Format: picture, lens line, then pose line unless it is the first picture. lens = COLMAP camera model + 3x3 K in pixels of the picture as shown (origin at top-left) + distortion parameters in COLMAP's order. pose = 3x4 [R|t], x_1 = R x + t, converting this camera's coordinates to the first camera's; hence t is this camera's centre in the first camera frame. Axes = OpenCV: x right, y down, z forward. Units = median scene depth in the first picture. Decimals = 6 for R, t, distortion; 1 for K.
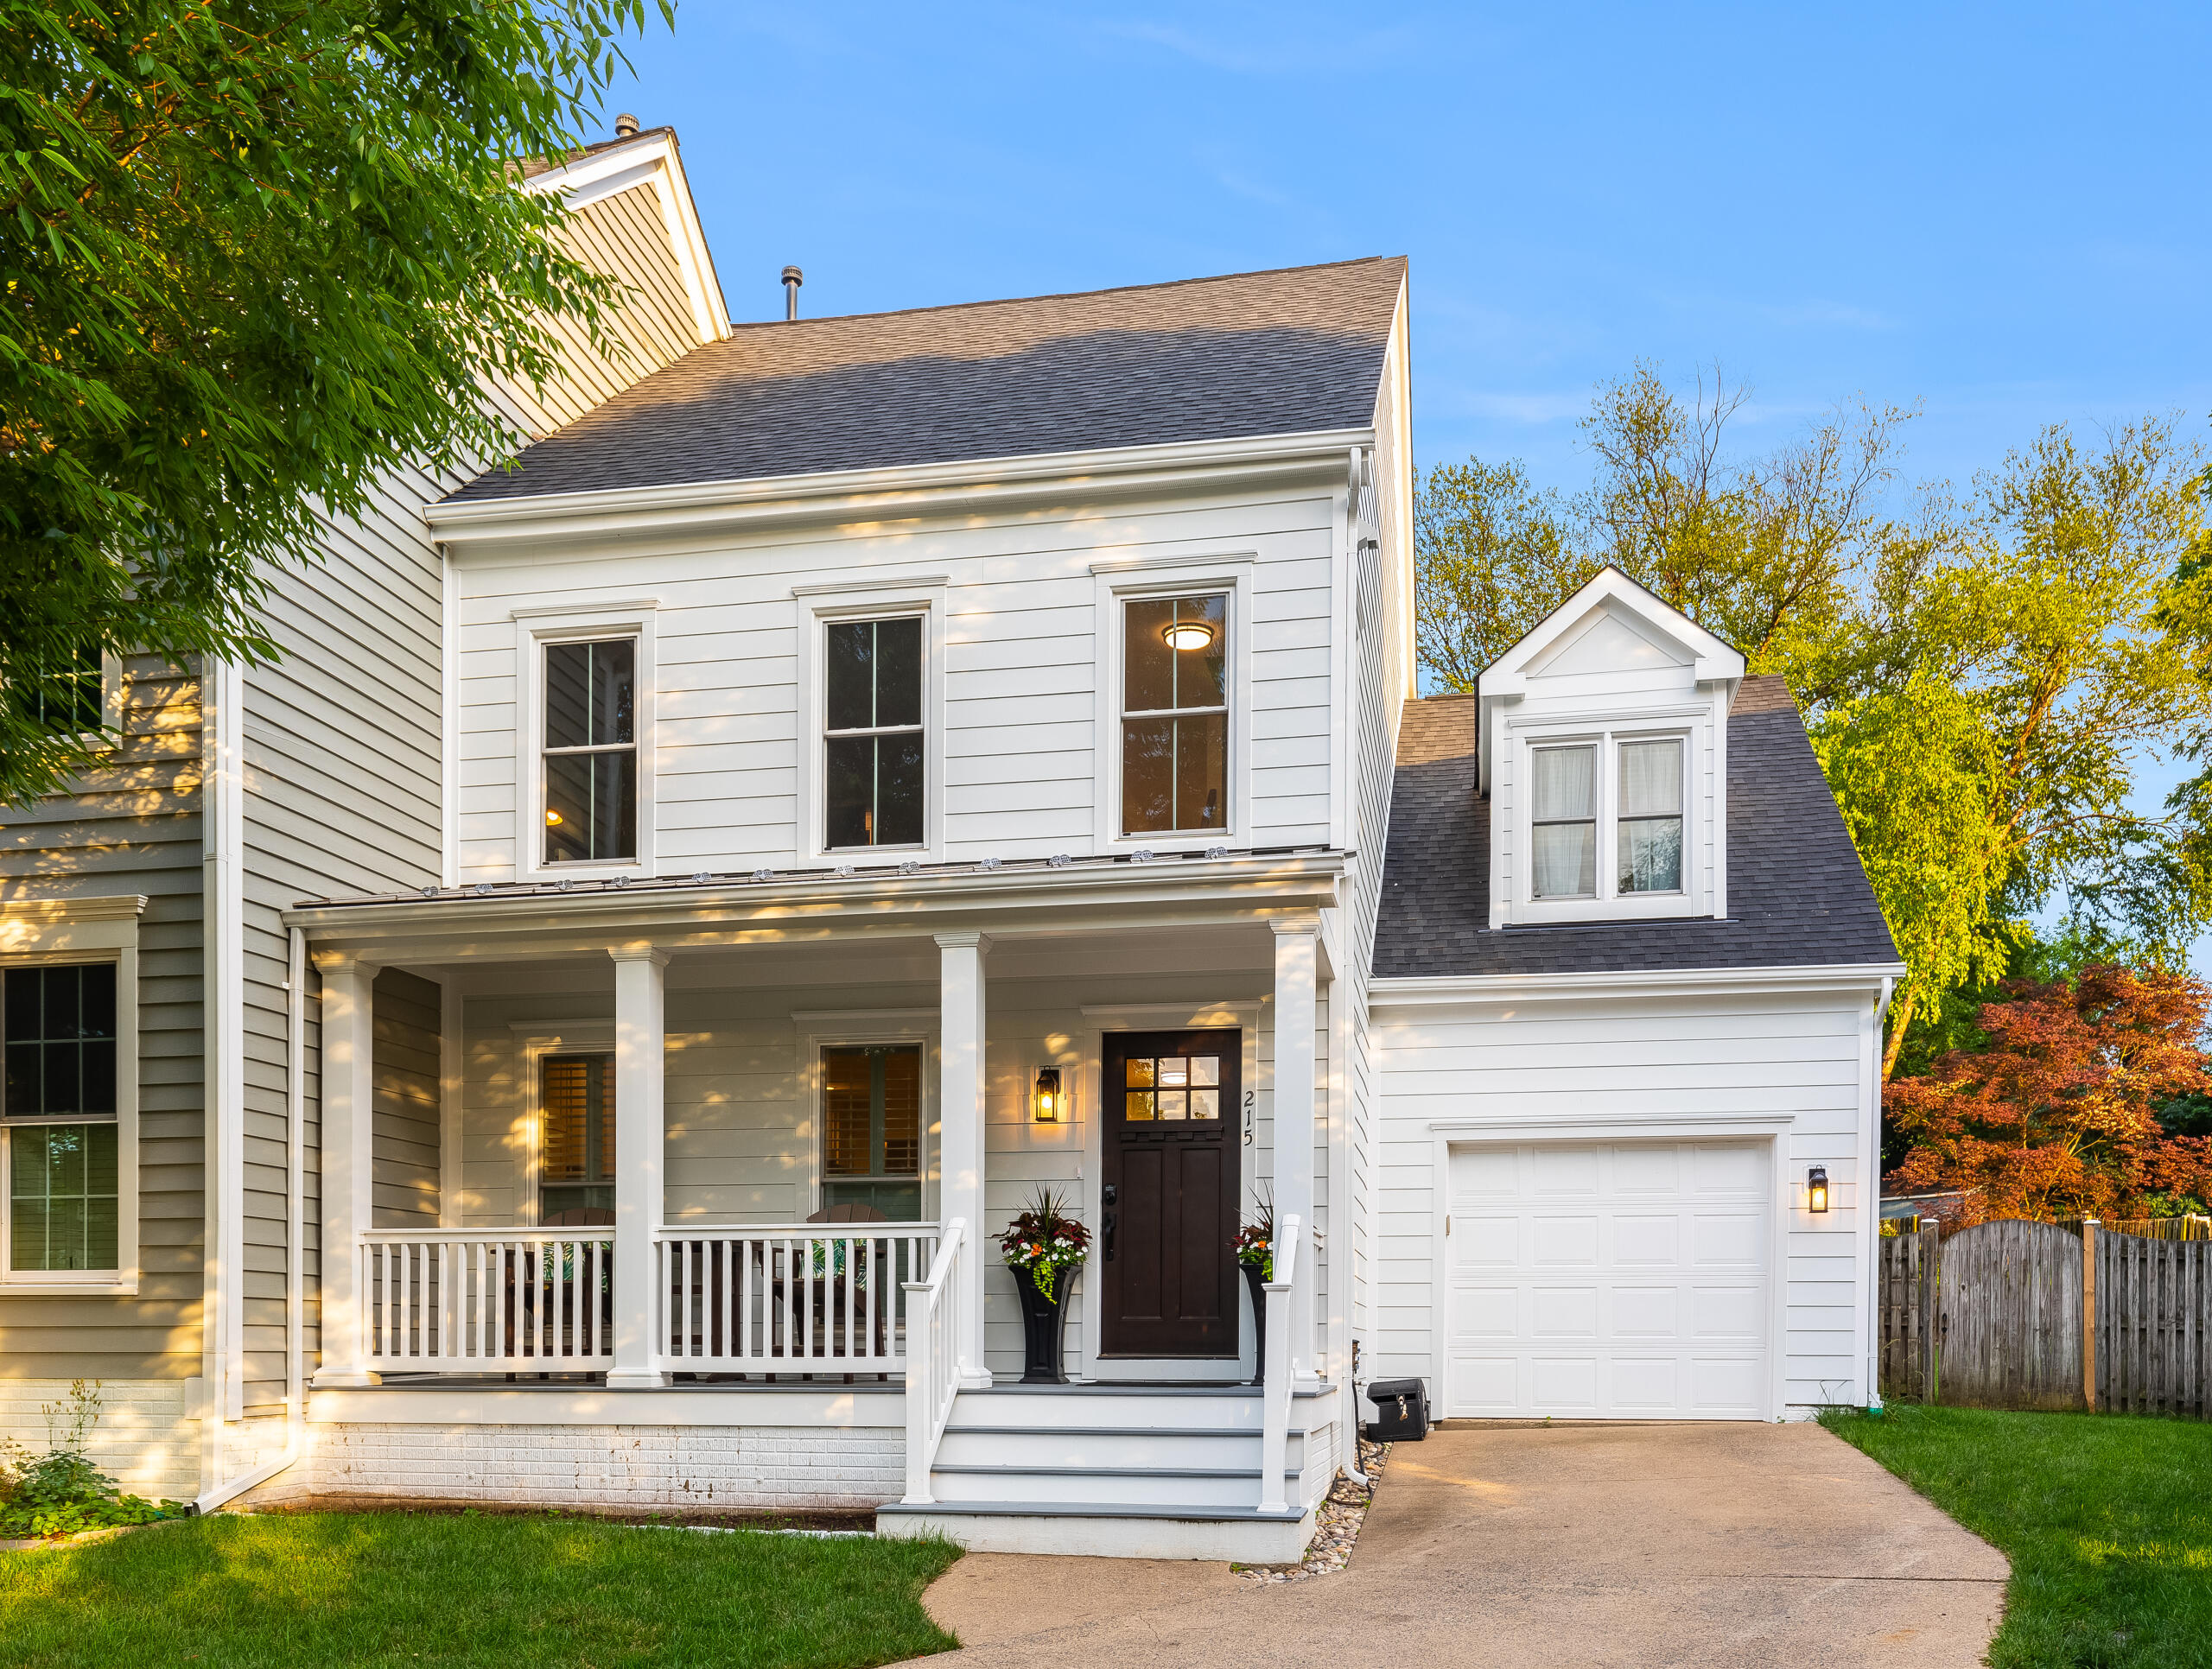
lens RADIAL K [[1677.9, 0, 1061.0], [0, 1677.9, 825.8], [0, 0, 1]] dist [0.004111, -0.000545]
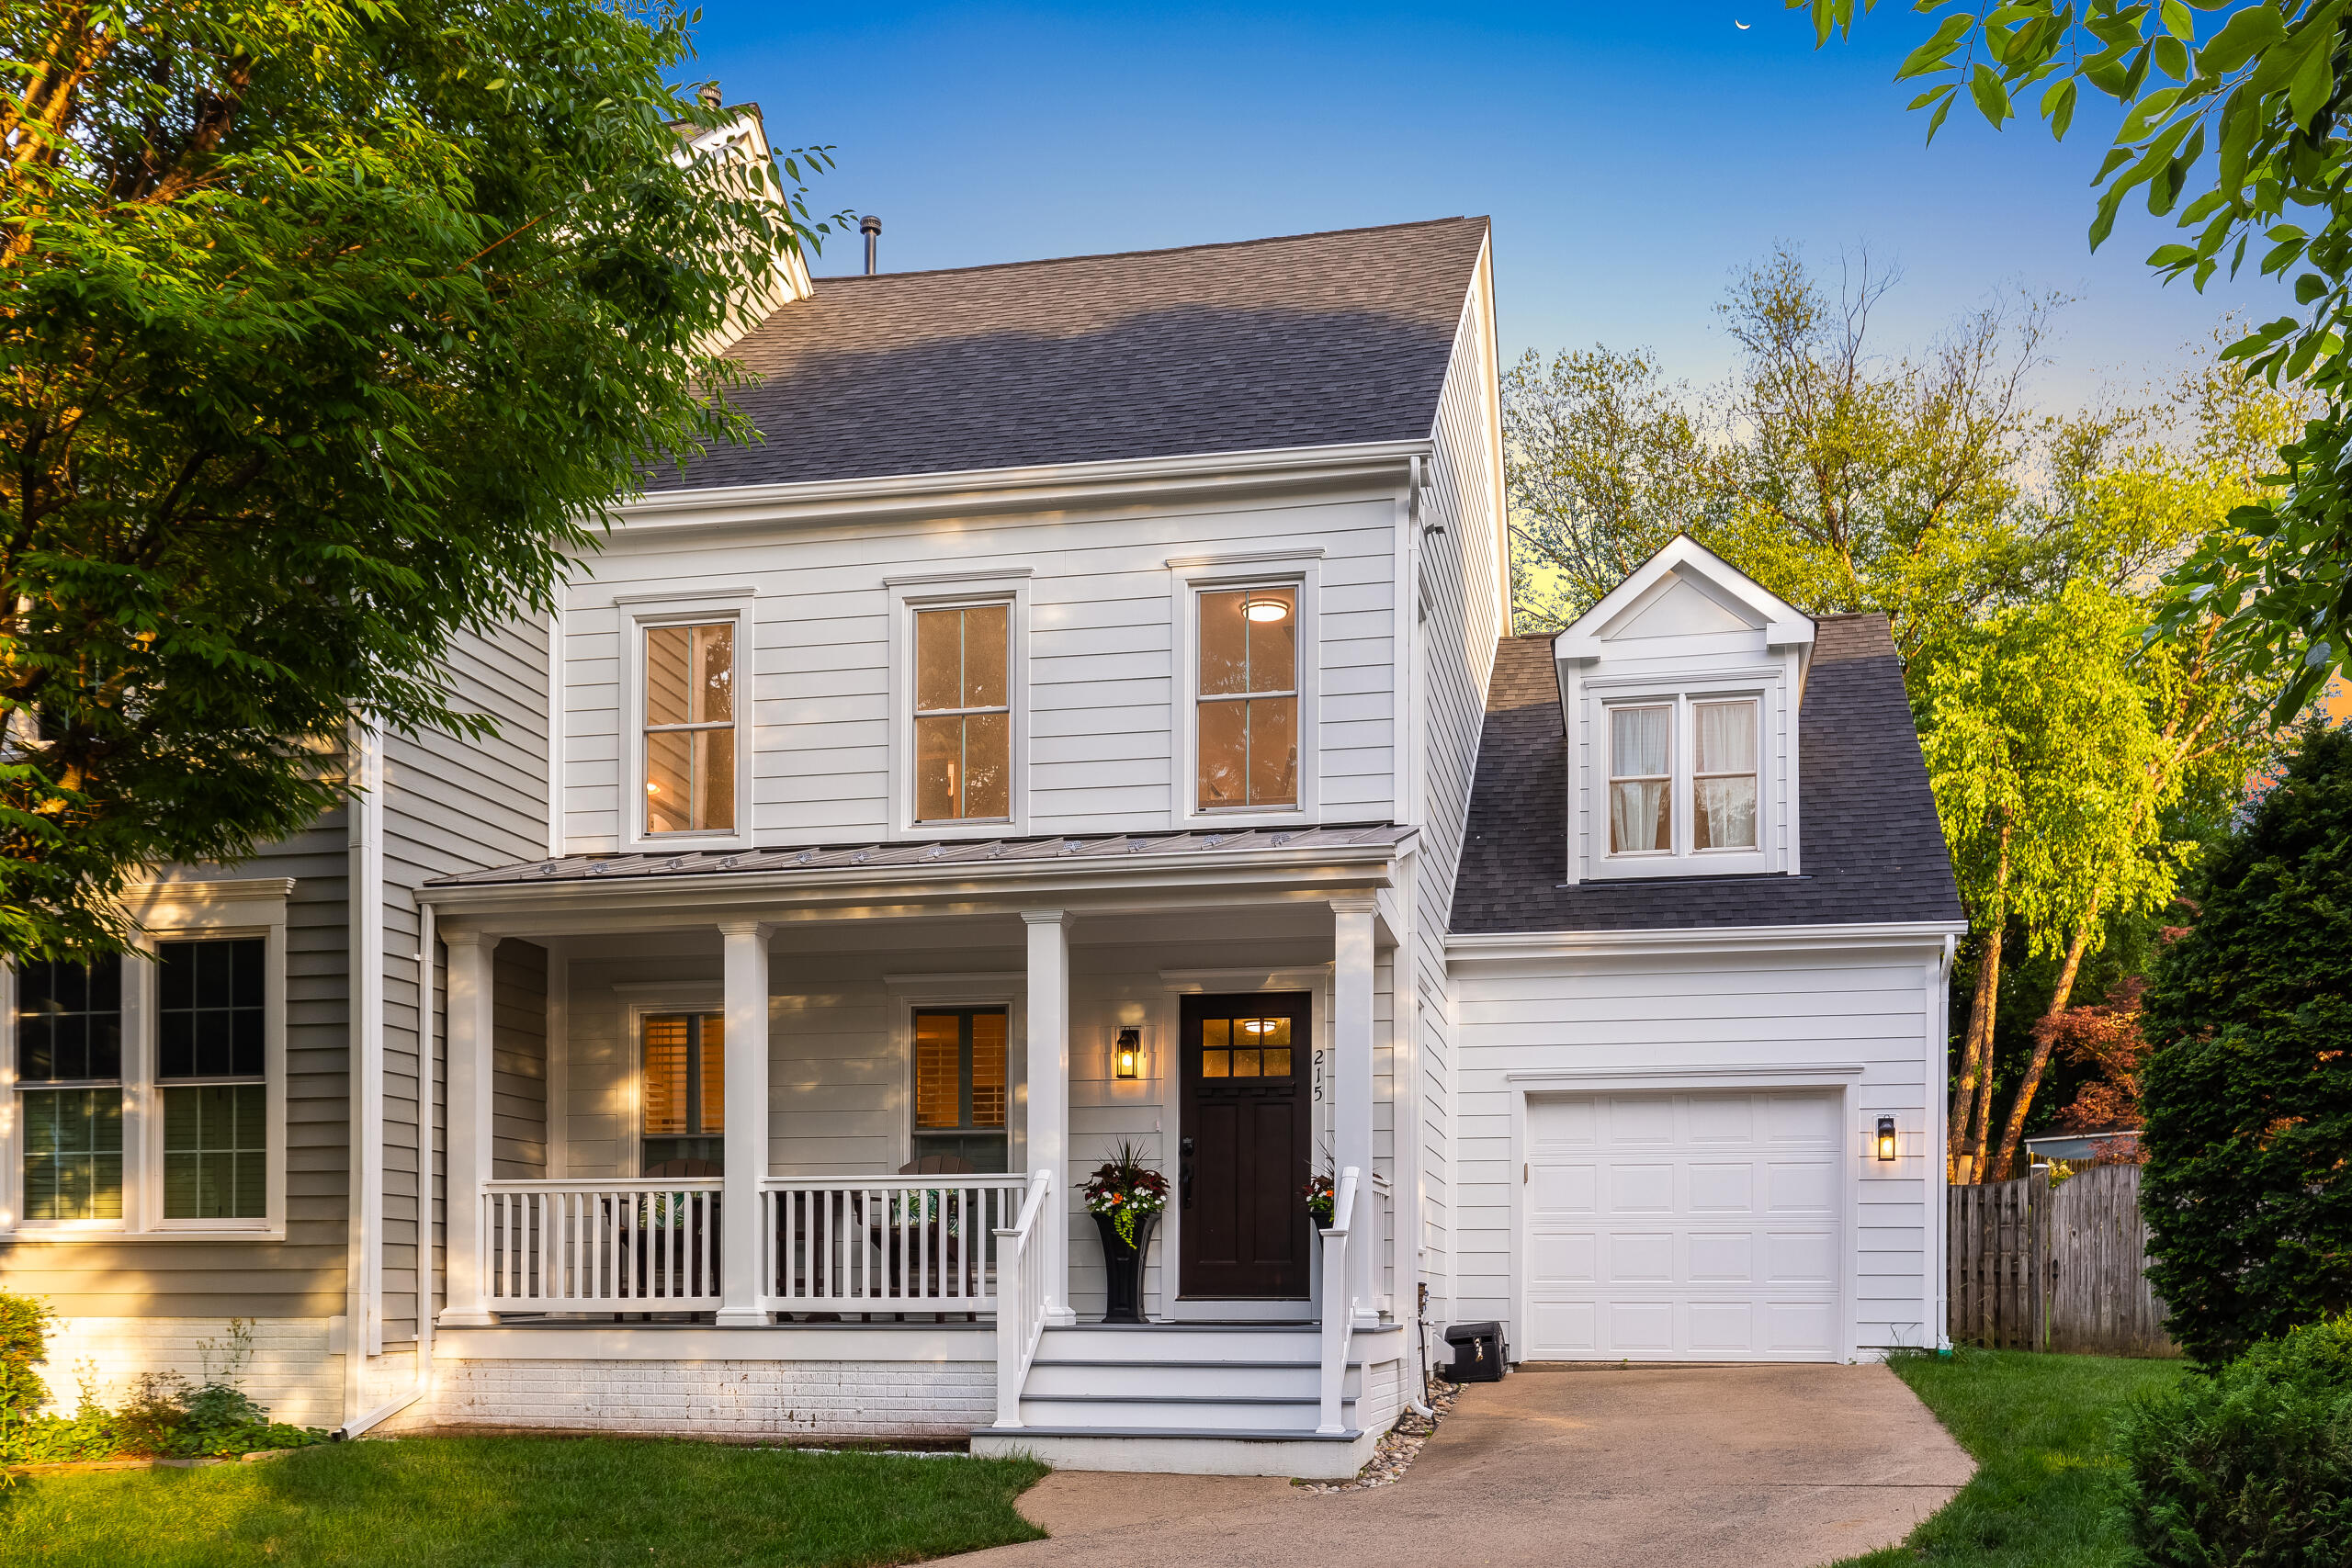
lens RADIAL K [[2165.3, 0, 1177.5], [0, 2165.3, 788.8], [0, 0, 1]] dist [0.006391, -0.002970]
pose [[0.999988, 0.000079, 0.004904, 0.016284], [-0.000395, 0.997918, 0.064499, -0.092131], [-0.004888, -0.064501, 0.997906, -0.341874]]
